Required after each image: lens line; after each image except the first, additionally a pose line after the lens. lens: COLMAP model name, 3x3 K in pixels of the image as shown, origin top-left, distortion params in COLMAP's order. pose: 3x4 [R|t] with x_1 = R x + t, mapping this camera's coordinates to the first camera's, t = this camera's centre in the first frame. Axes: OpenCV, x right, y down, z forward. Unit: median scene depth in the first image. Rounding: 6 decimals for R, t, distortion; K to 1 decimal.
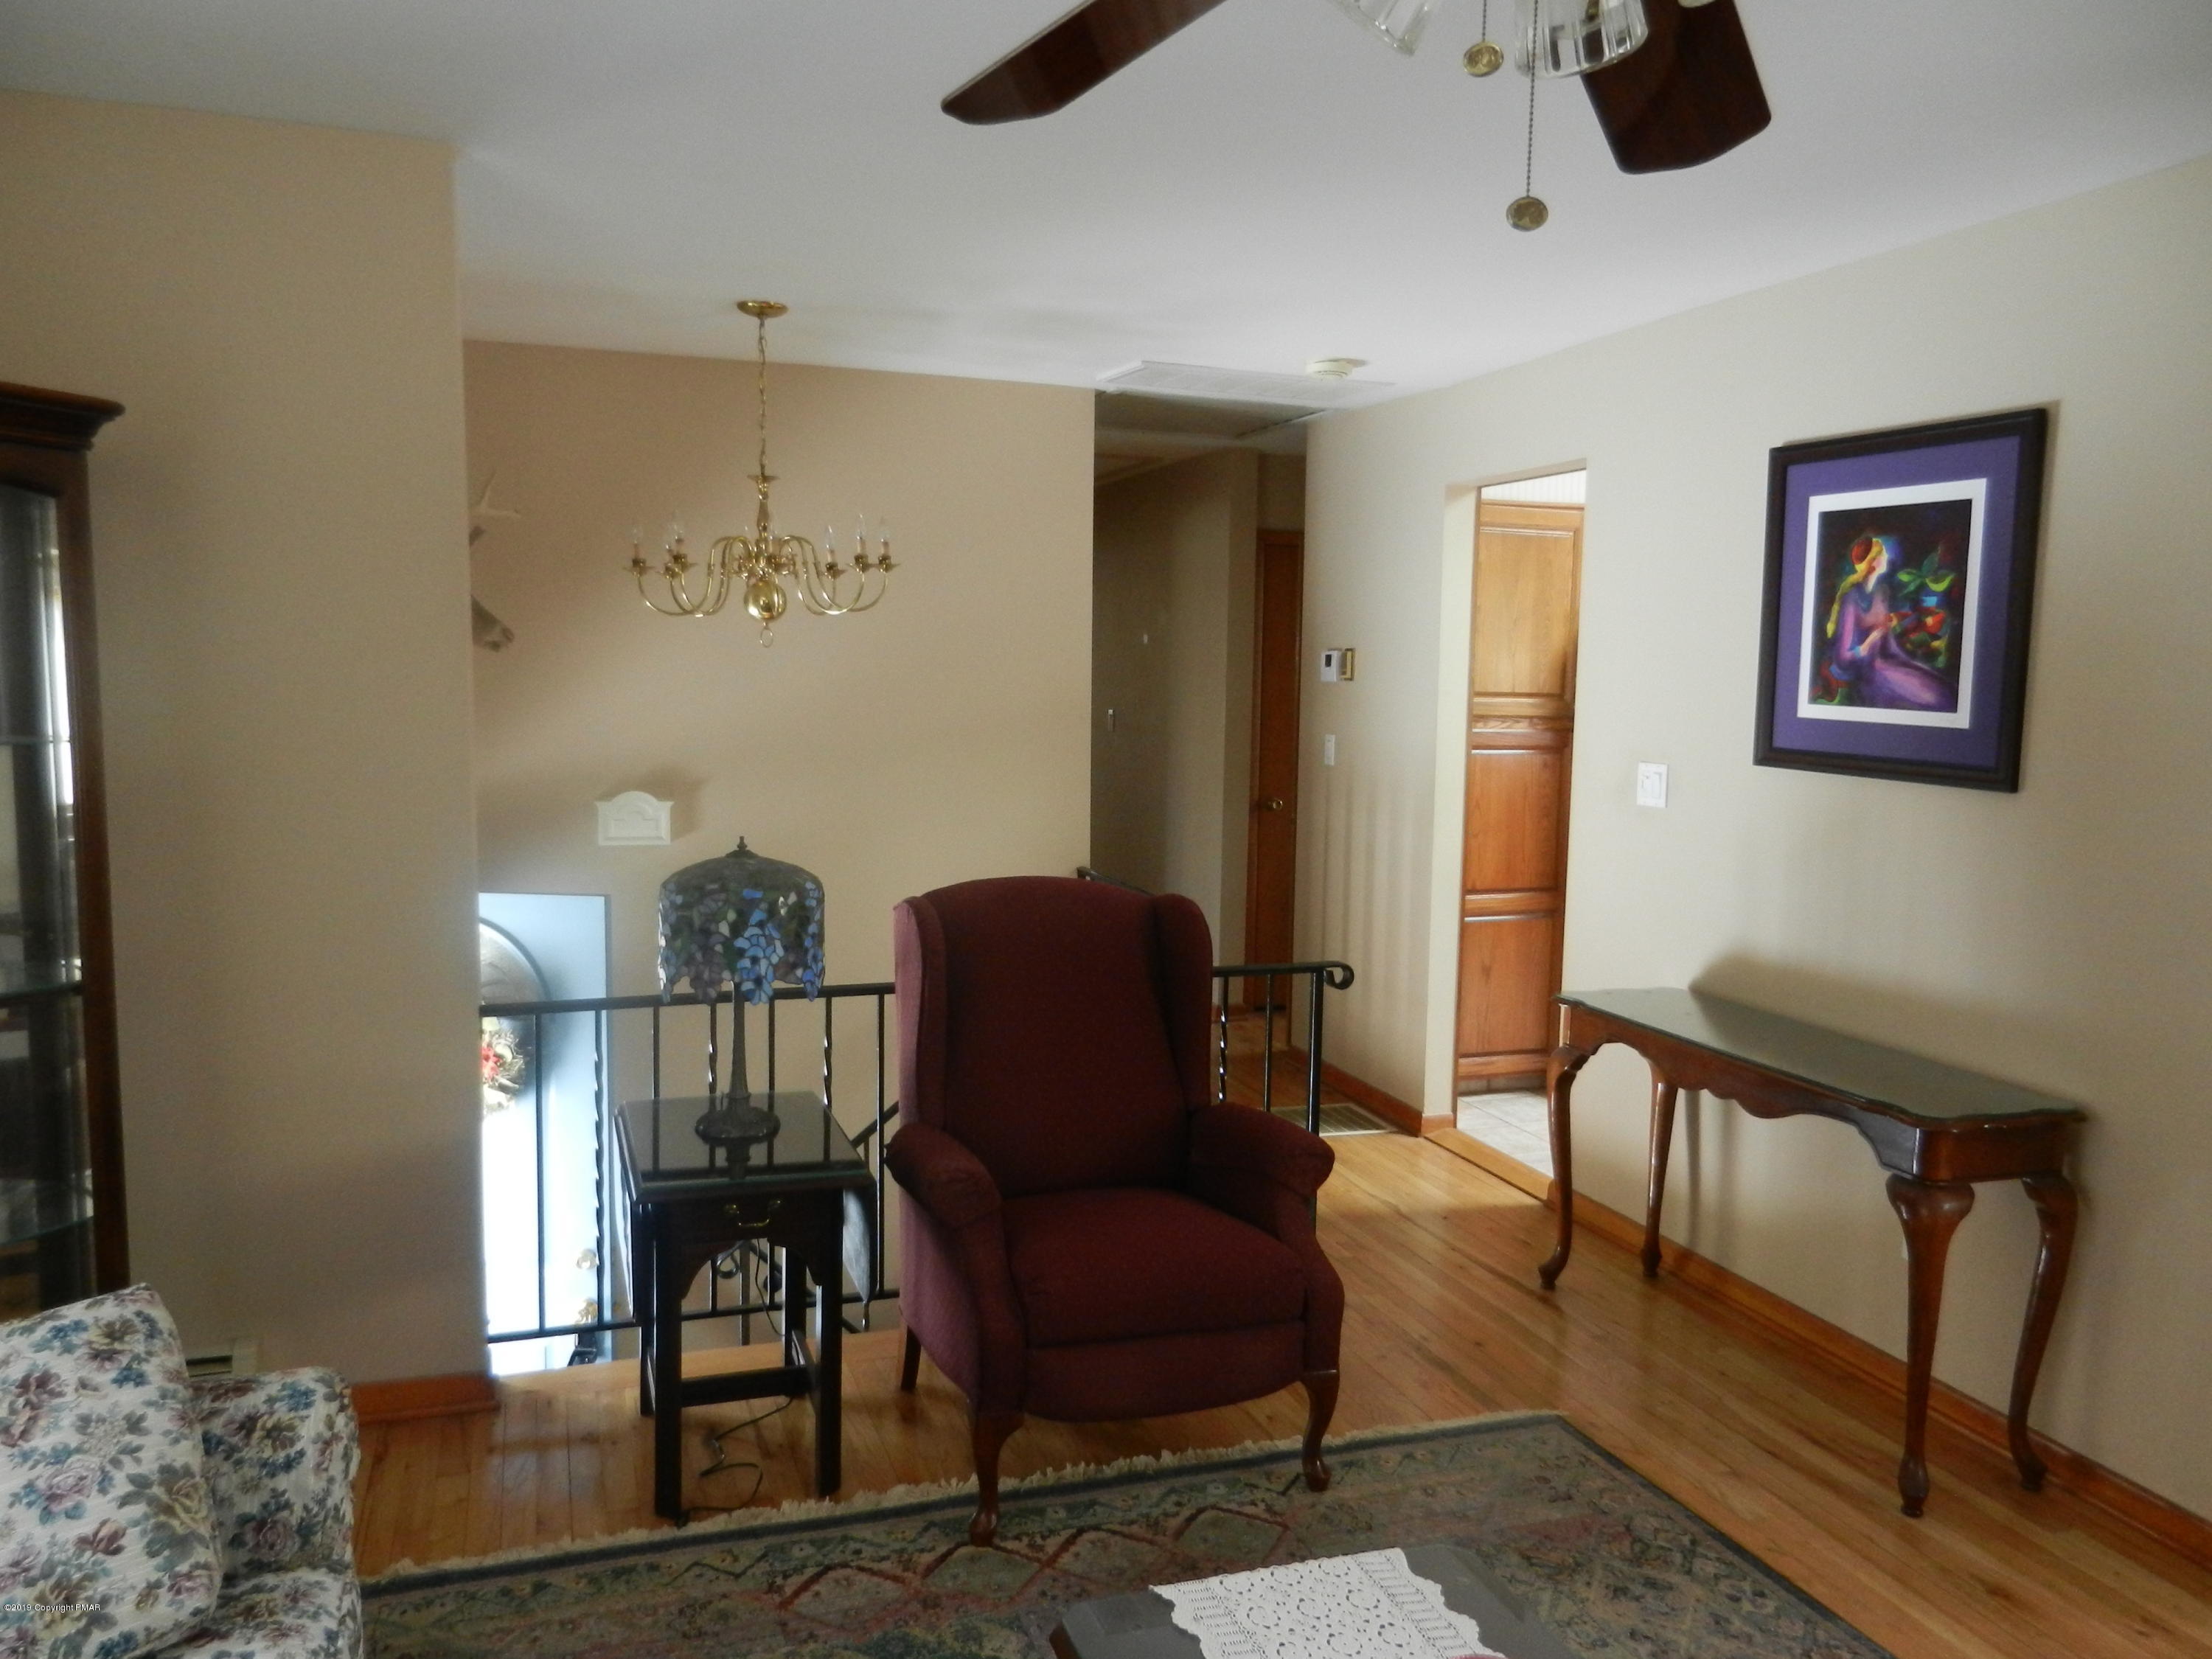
lens RADIAL K [[1643.4, 0, 1118.6], [0, 1643.4, 826.6], [0, 0, 1]] dist [0.010783, -0.002856]
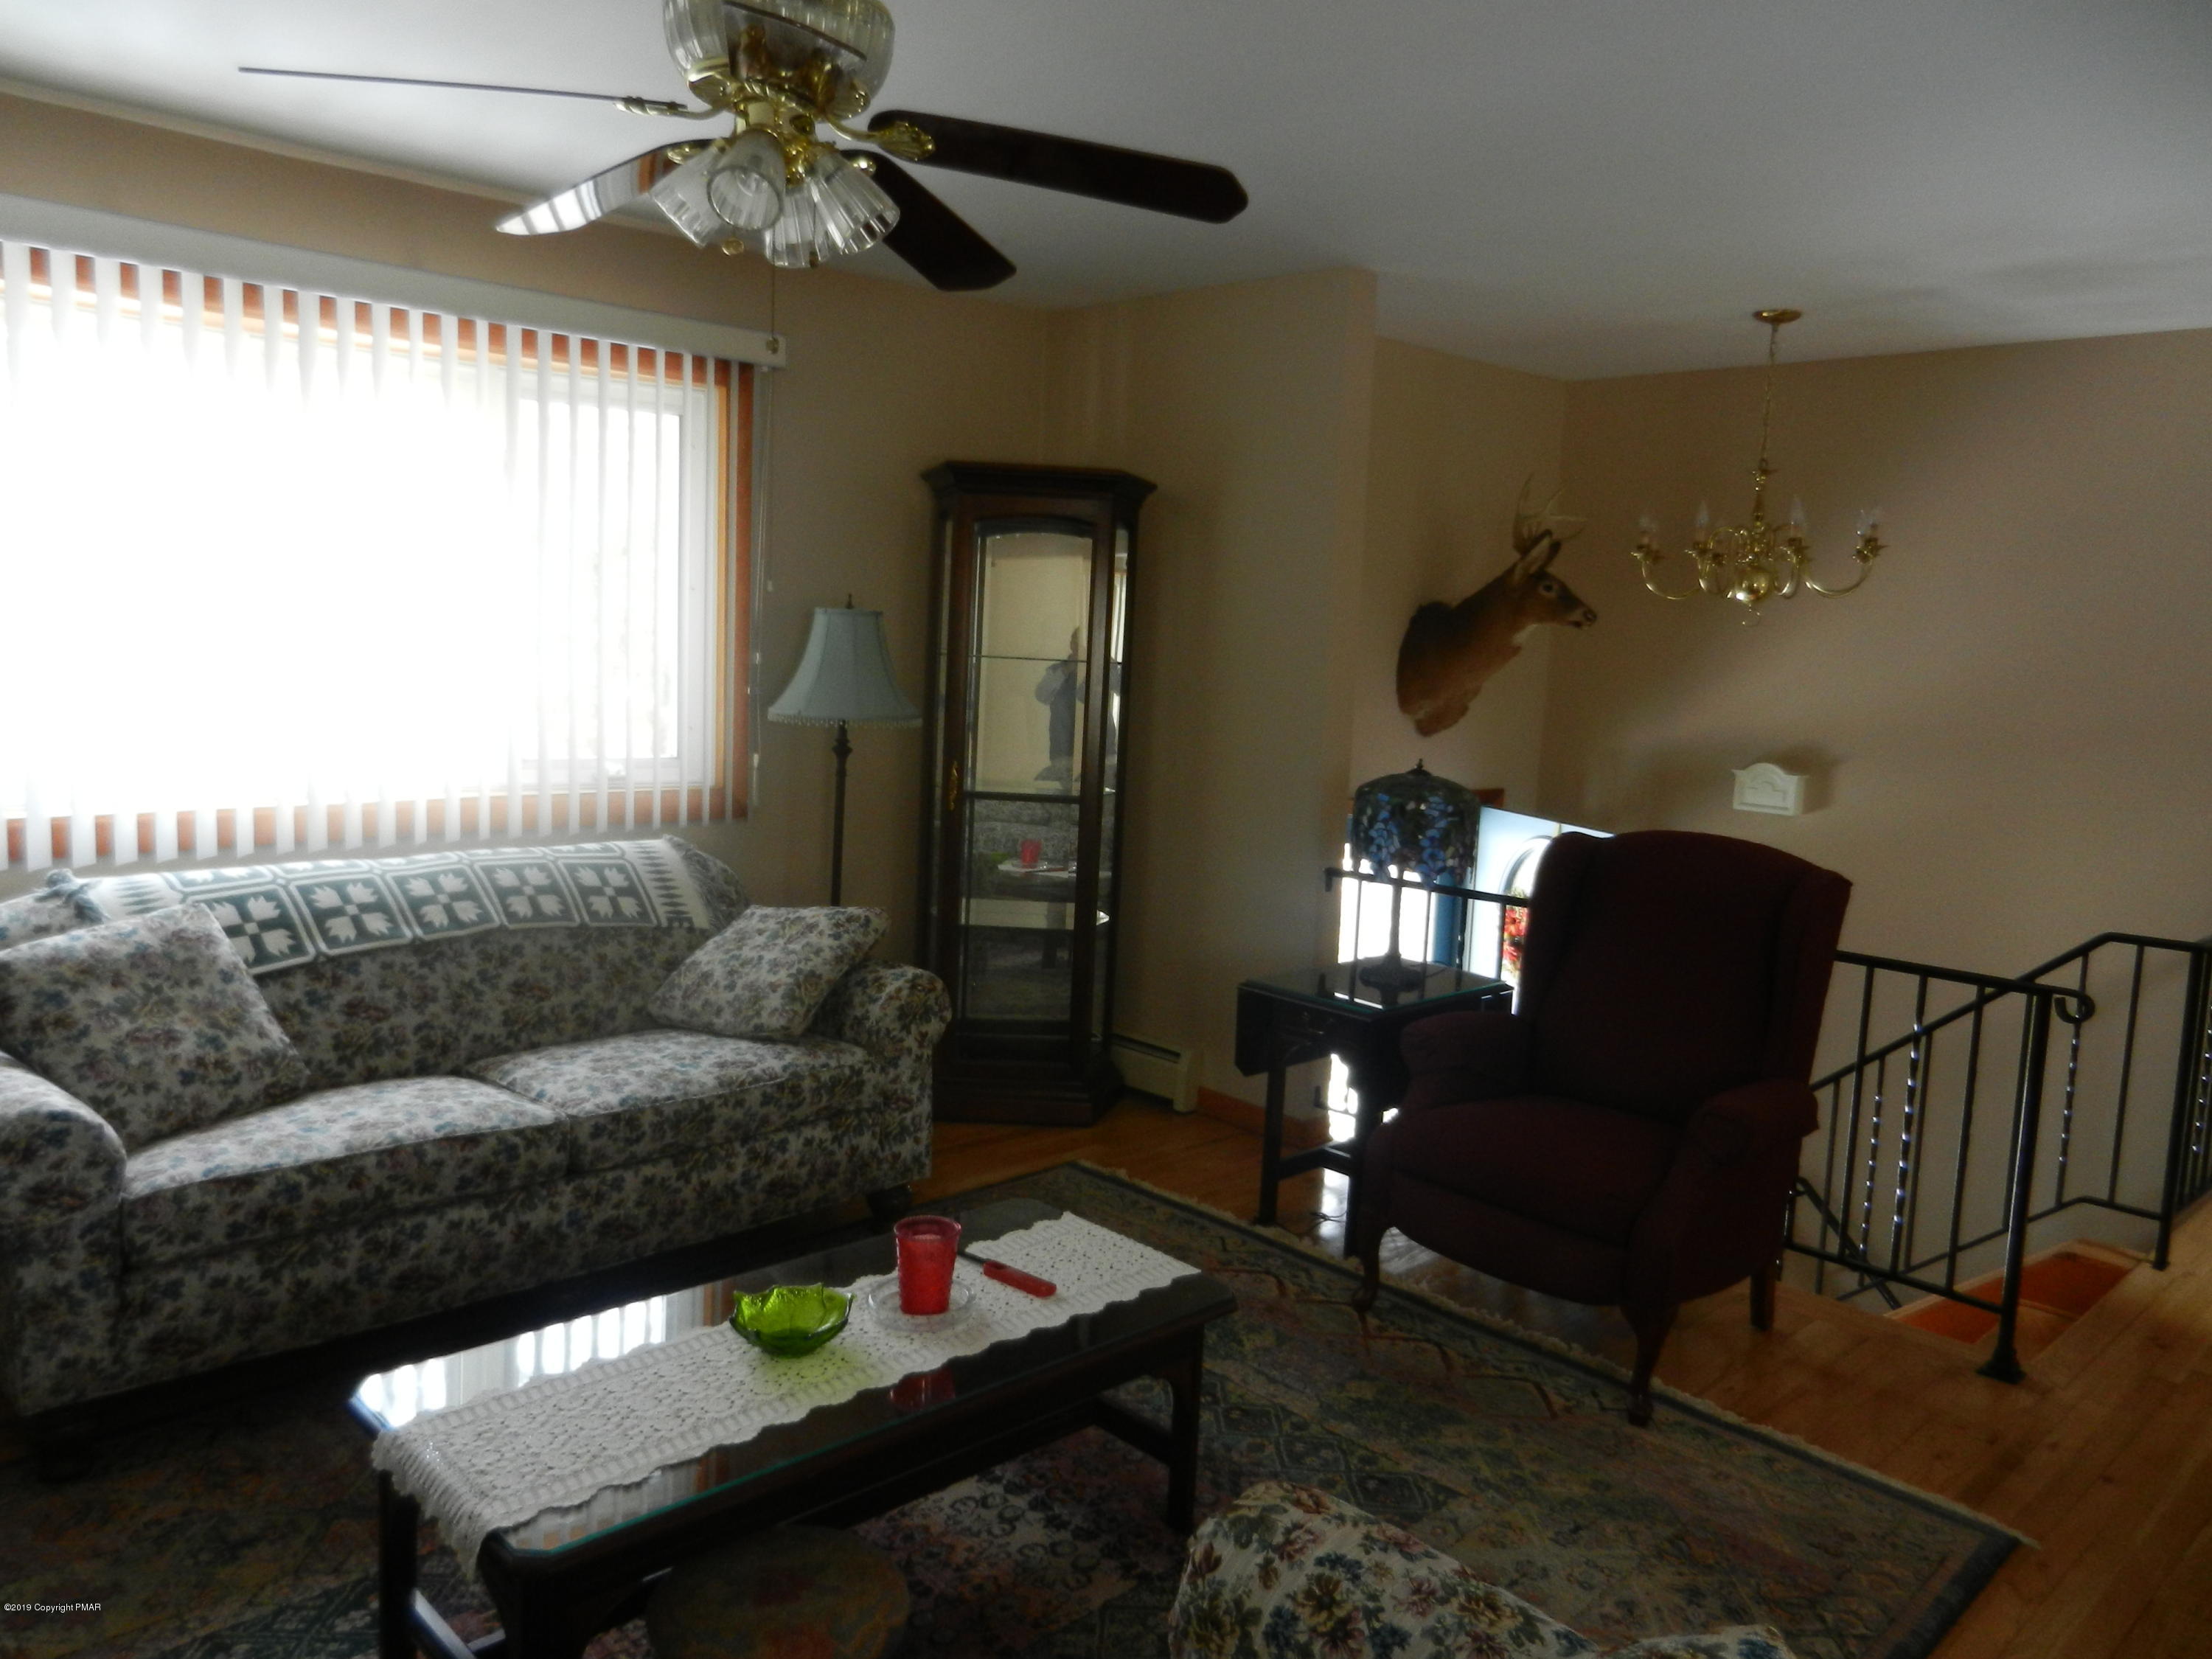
lens RADIAL K [[1643.4, 0, 1106.3], [0, 1643.4, 837.1], [0, 0, 1]] dist [0.010783, -0.002856]
pose [[0.431093, 0.120742, -0.894193, 0.699188], [-0.125345, 0.989411, 0.073170, 0.002767], [0.893559, 0.080540, 0.441662, 0.174037]]
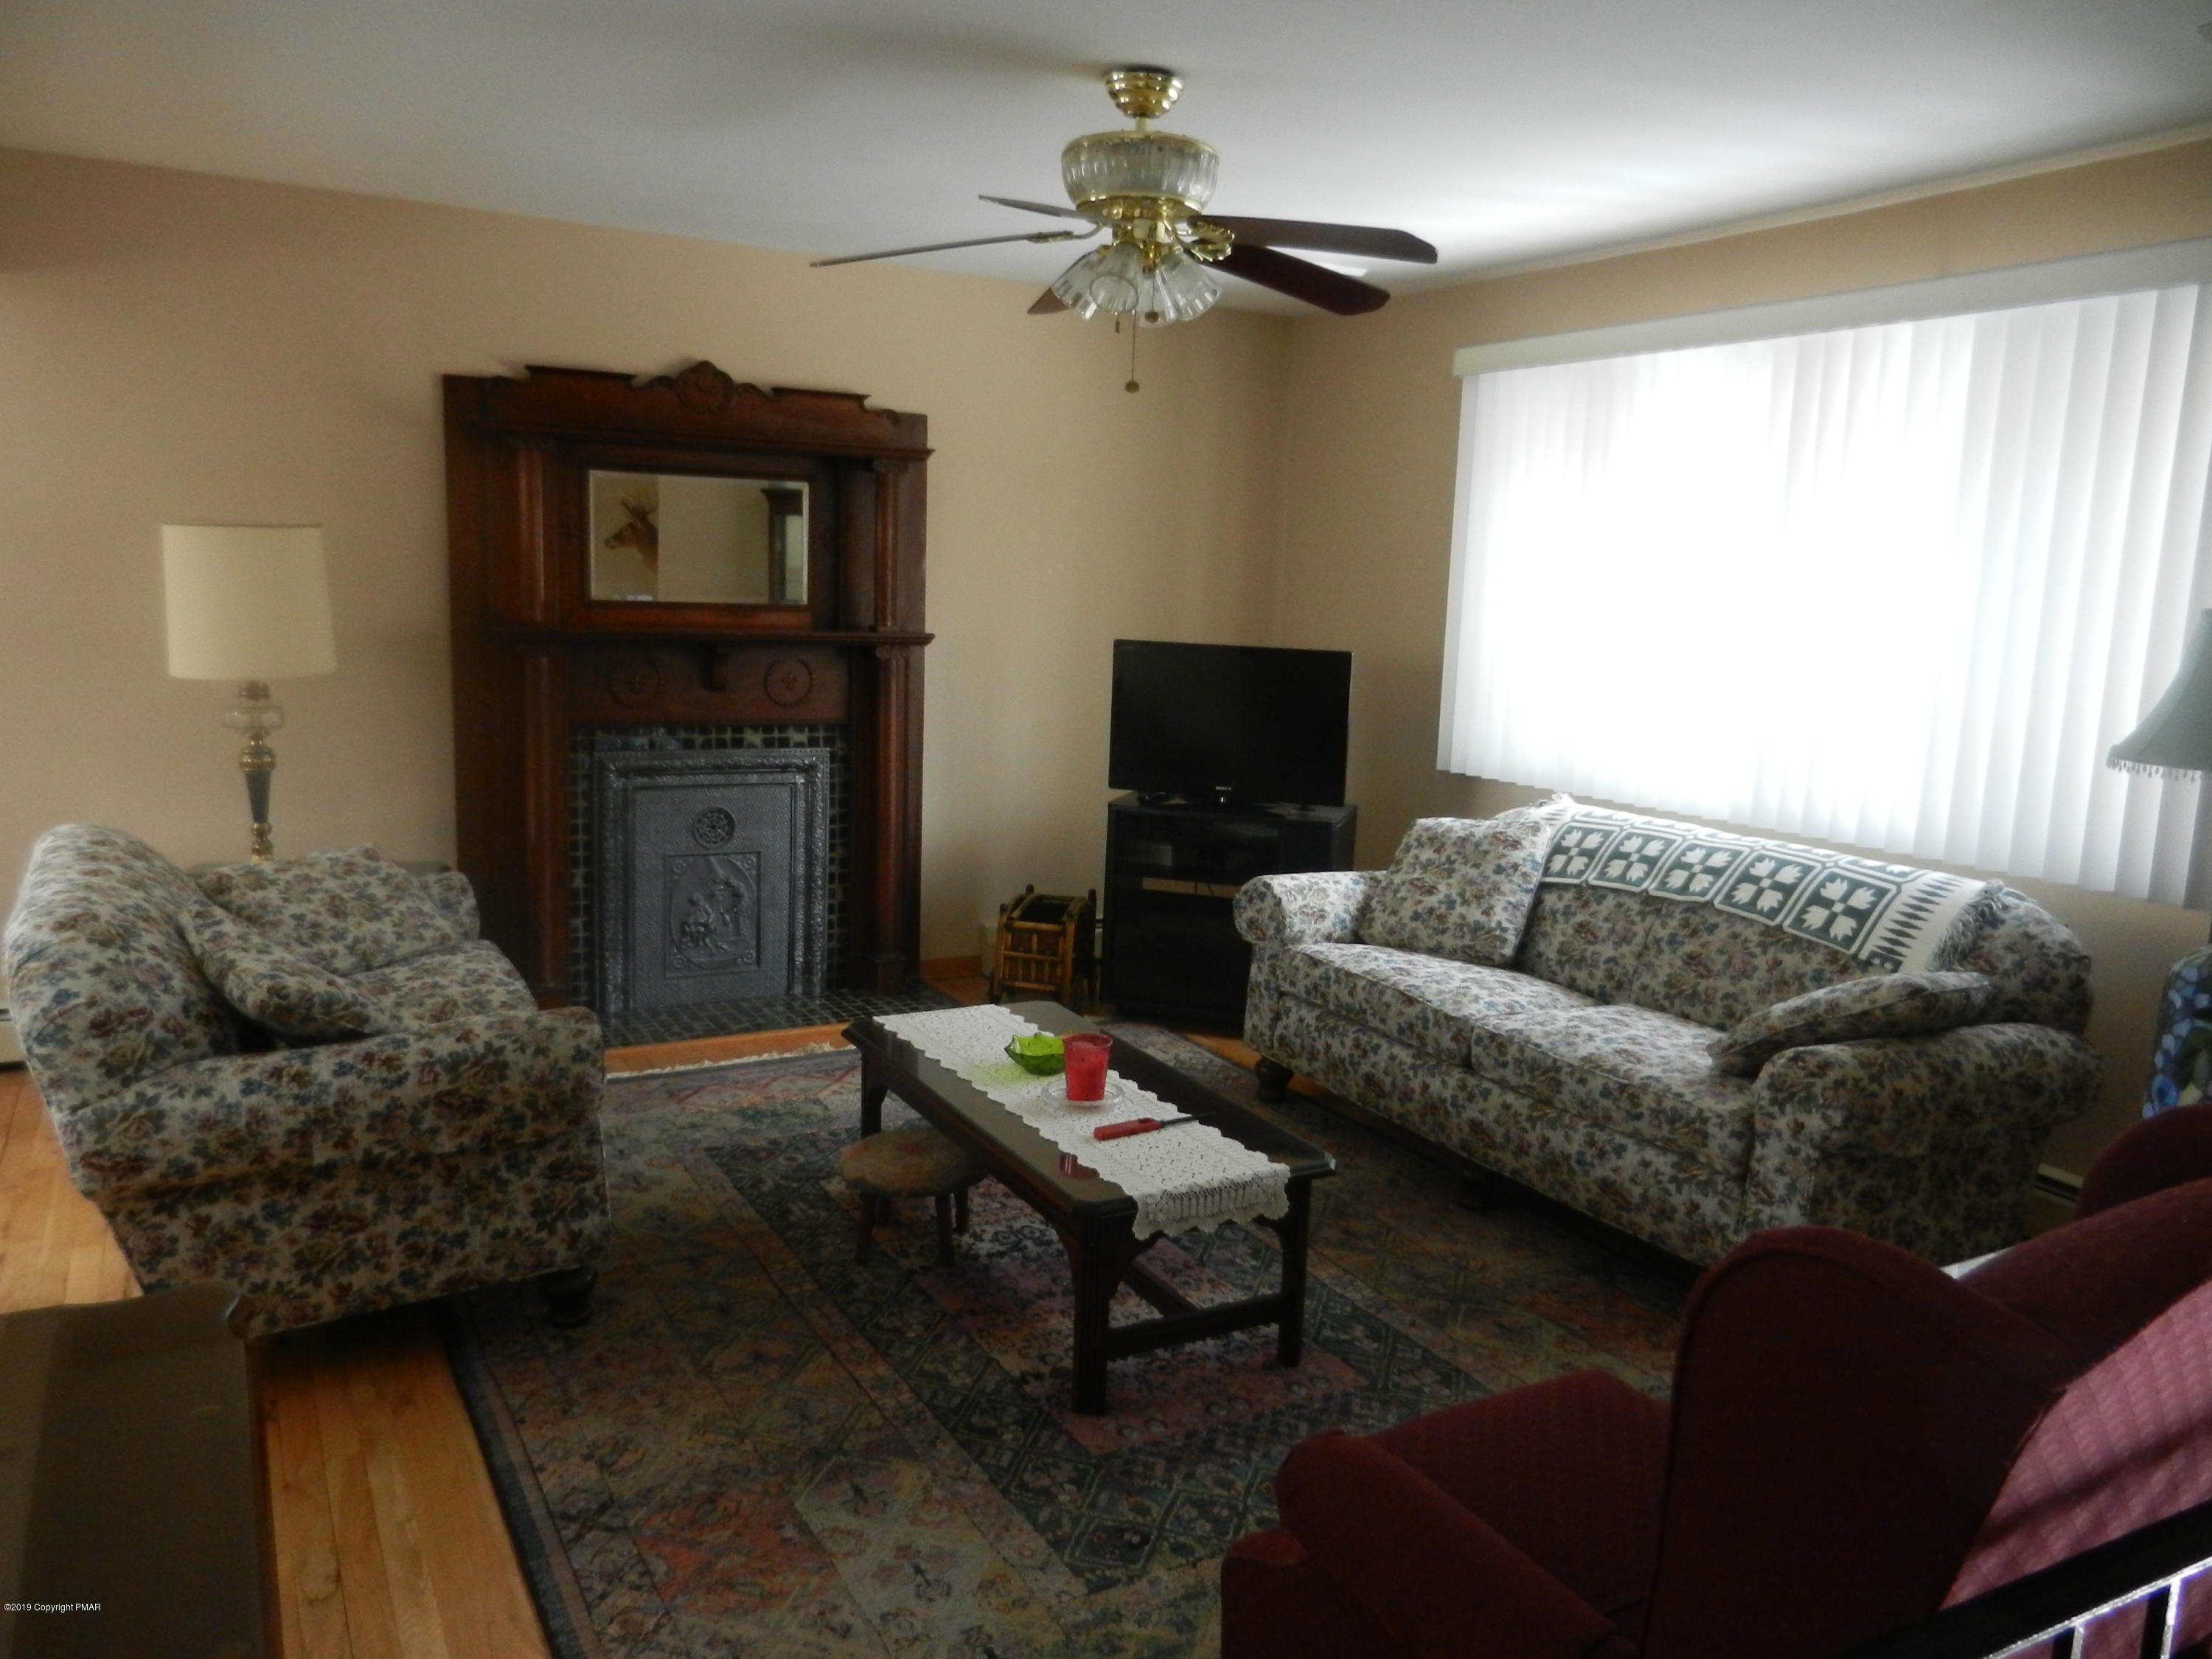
lens RADIAL K [[1643.4, 0, 1101.2], [0, 1643.4, 821.8], [0, 0, 1]] dist [0.010783, -0.002856]
pose [[-0.983620, -0.028947, -0.177915, 0.245776], [-0.072370, 0.967396, 0.242709, -0.104665], [0.165089, 0.251609, -0.953645, 1.210856]]
